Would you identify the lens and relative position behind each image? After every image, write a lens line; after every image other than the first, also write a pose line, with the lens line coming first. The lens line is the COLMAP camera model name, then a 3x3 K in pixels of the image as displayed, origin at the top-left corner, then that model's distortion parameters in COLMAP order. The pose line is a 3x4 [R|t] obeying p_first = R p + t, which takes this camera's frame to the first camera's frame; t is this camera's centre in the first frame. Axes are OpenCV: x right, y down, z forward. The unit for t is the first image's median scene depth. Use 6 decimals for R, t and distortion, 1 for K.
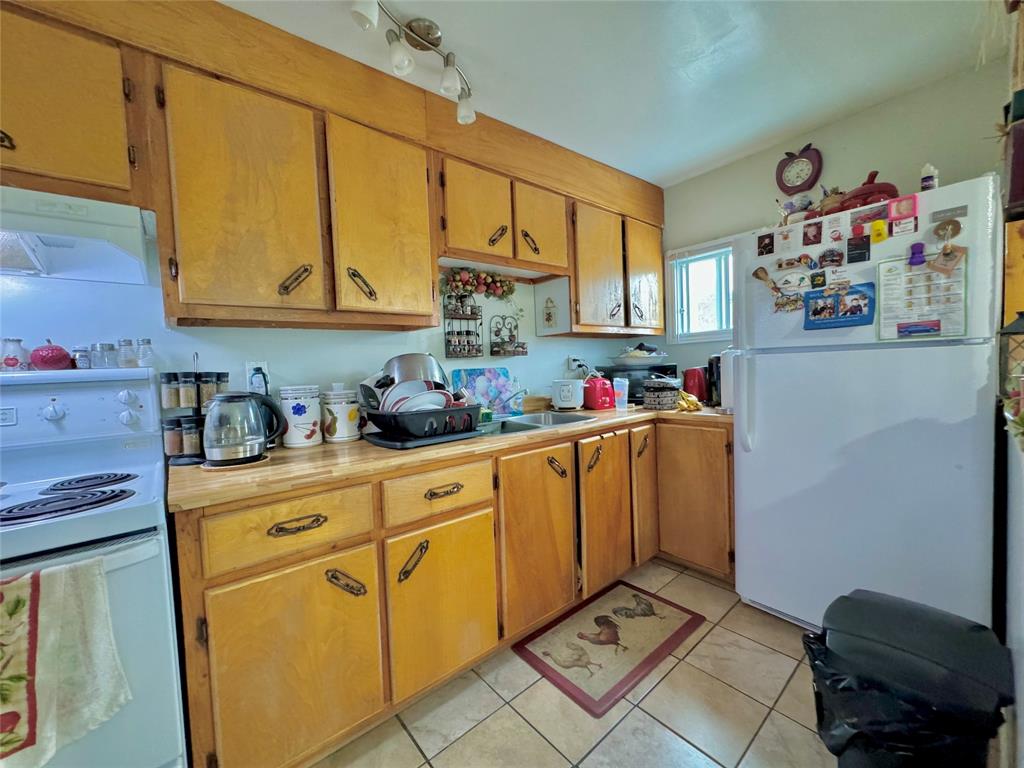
lens RADIAL K [[408.8, 0, 512.0], [0, 408.8, 384.0], [0, 0, 1]] dist [0.000851, -0.000190]
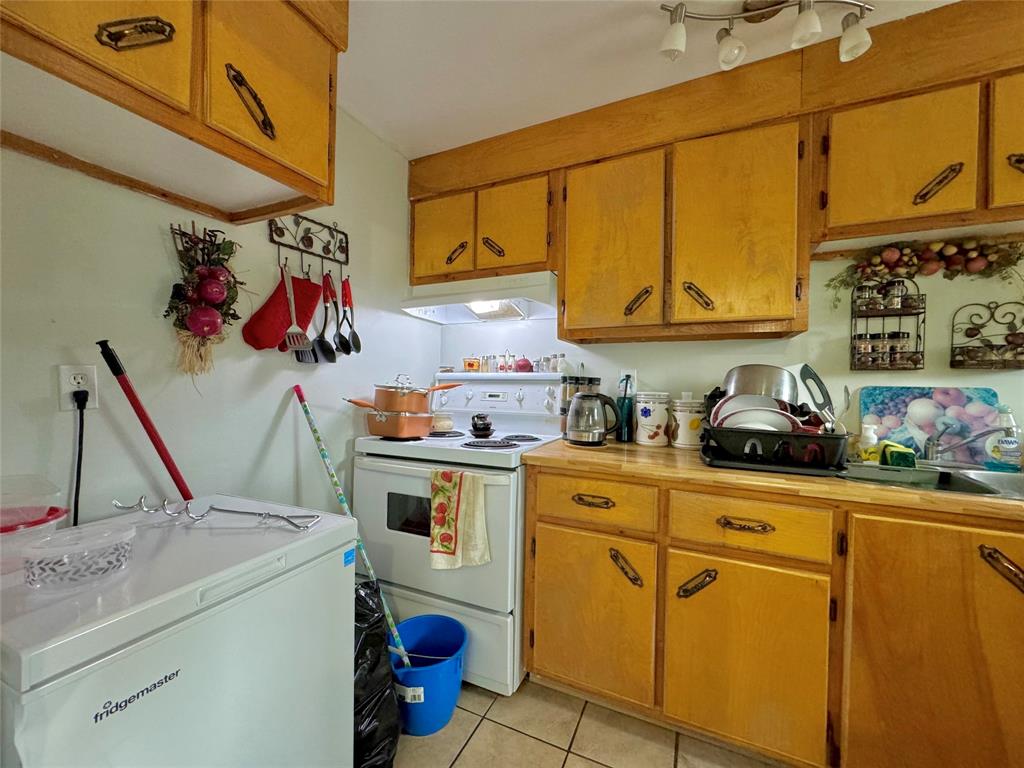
lens RADIAL K [[408.8, 0, 512.0], [0, 408.8, 384.0], [0, 0, 1]] dist [0.000851, -0.000190]
pose [[0.425761, 0.051443, -0.903372, 0.354736], [-0.070252, 0.997248, 0.023679, -0.017636], [0.902104, 0.053382, 0.428203, 0.162084]]
